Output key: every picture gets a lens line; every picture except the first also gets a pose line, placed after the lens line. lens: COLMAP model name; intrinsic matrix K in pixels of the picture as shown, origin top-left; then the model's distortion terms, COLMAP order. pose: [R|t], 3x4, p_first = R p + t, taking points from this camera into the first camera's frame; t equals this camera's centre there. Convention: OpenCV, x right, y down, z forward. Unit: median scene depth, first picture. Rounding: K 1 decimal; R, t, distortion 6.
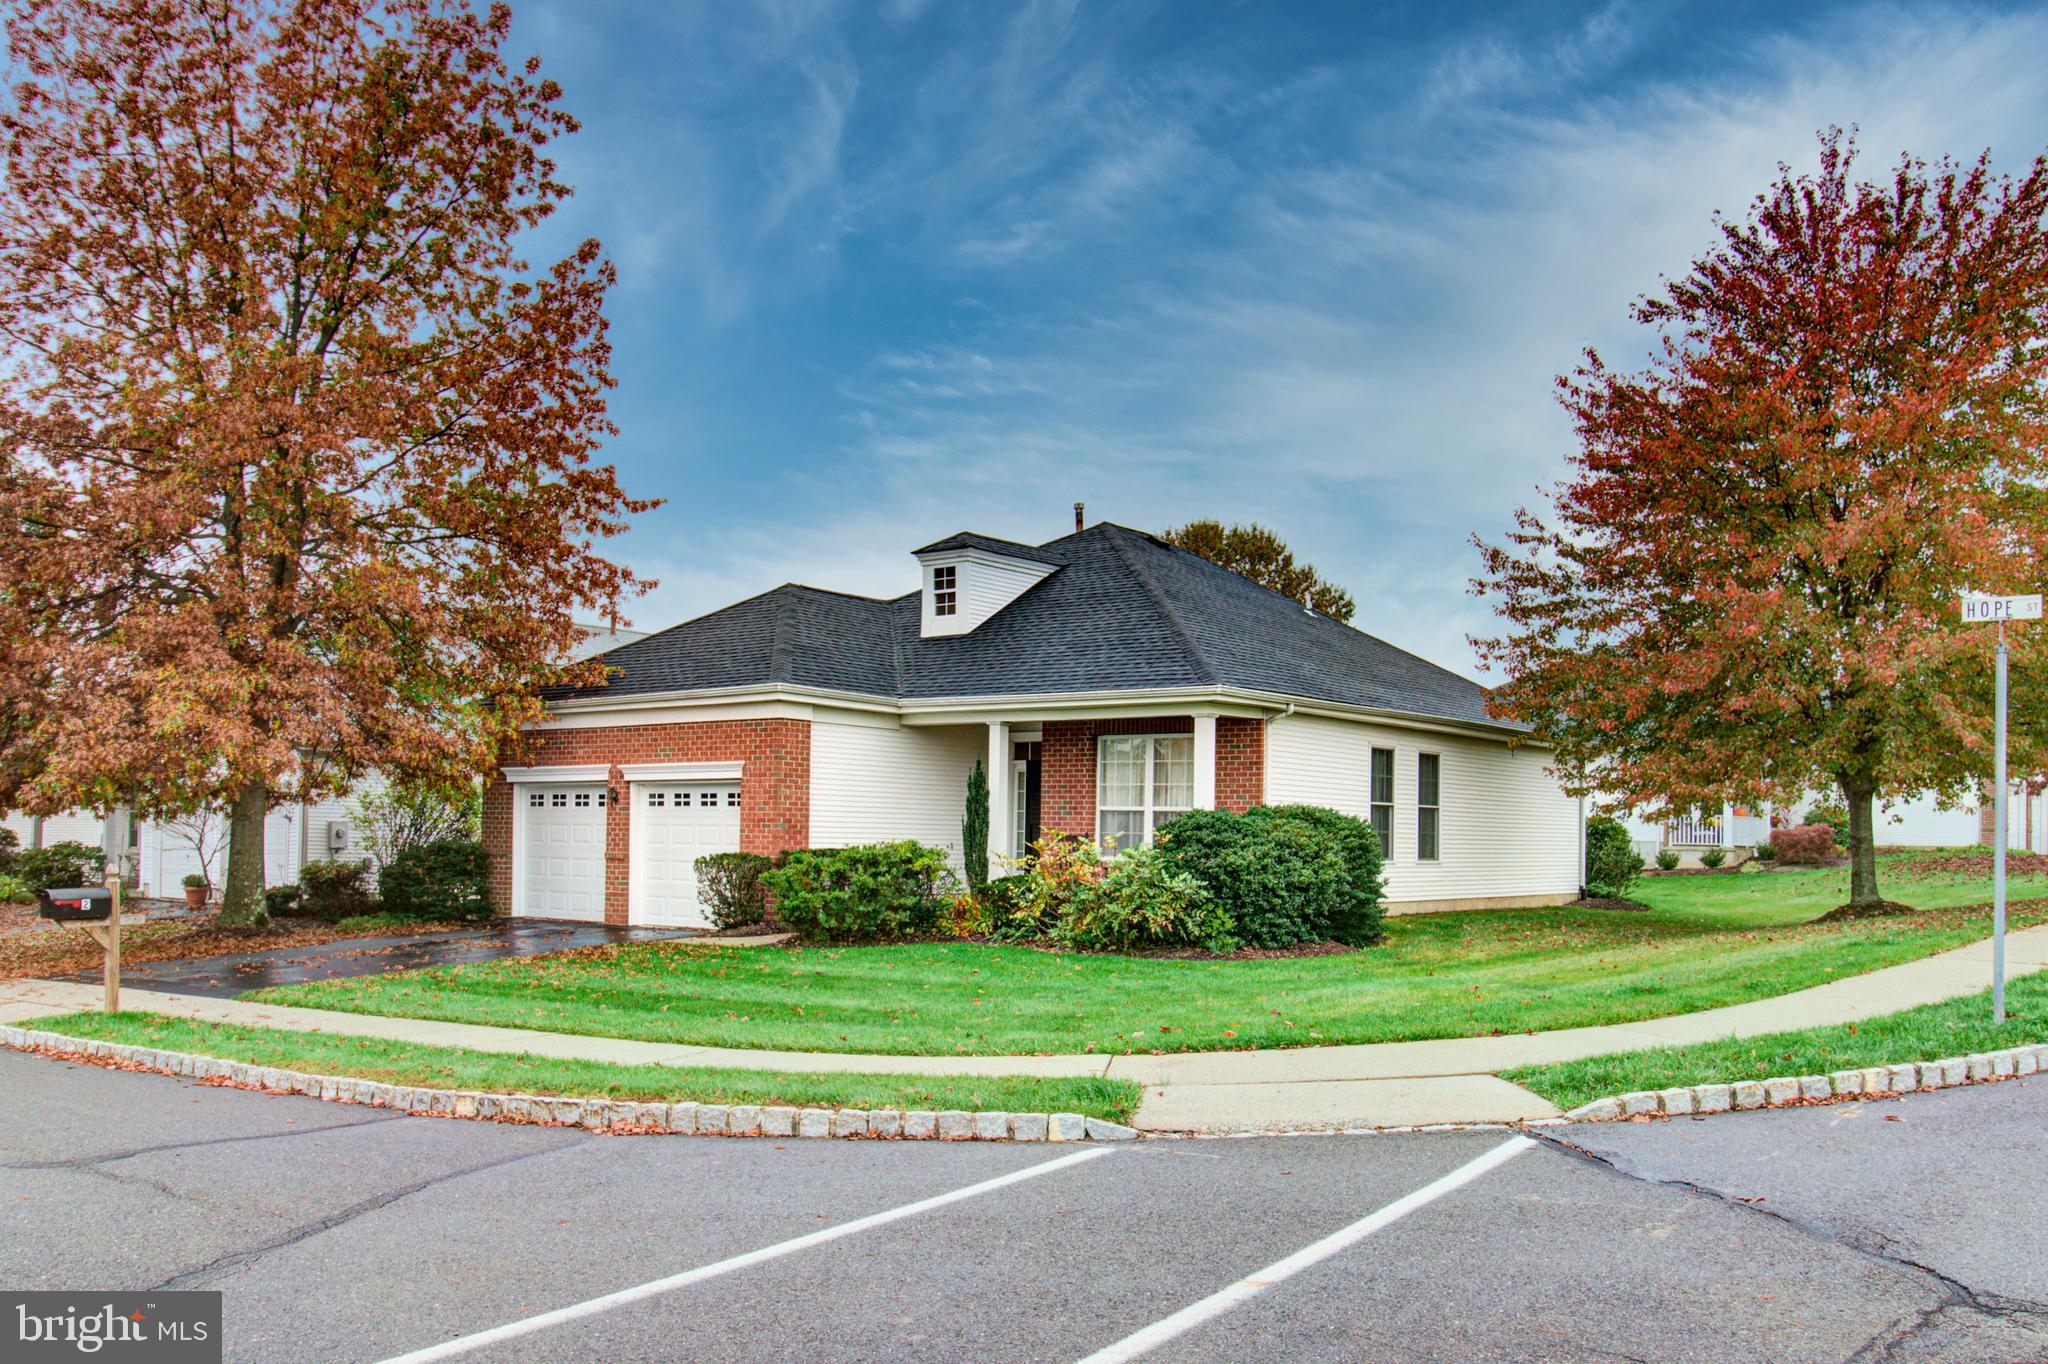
lens RADIAL K [[1713.9, 0, 1027.3], [0, 1713.9, 687.7], [0, 0, 1]] dist [-0.002813, 0.001513]
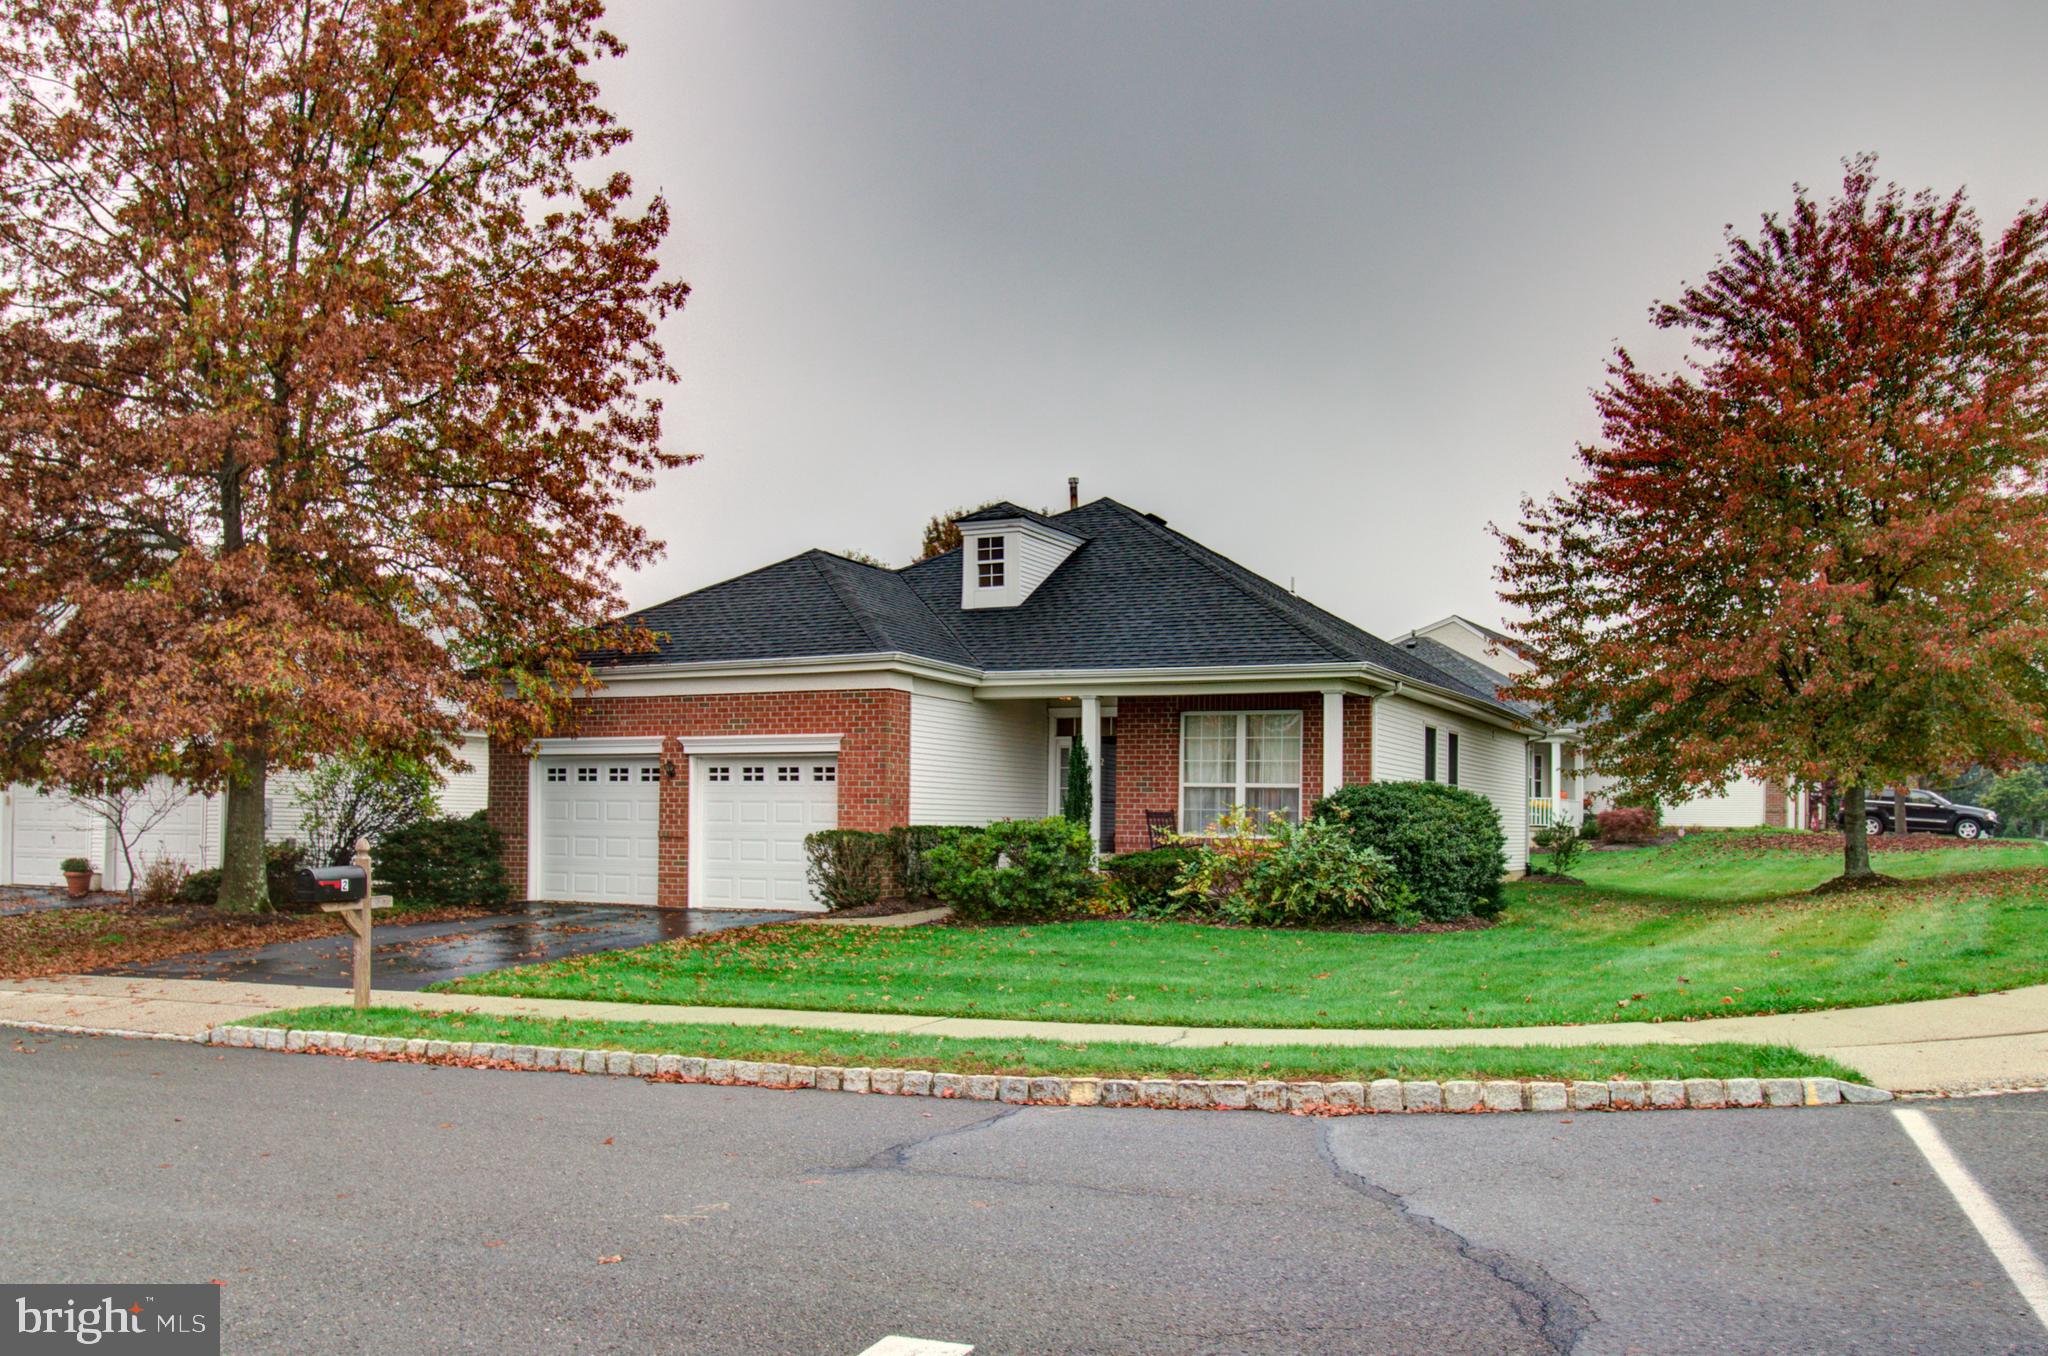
lens RADIAL K [[1722.3, 0, 1019.3], [0, 1722.3, 678.2], [0, 0, 1]] dist [0.001564, -0.004337]
pose [[0.979315, 0.016450, 0.201674, -0.244806], [-0.017137, 0.999852, 0.001659, 0.008356], [-0.201616, -0.005081, 0.979451, 0.042333]]
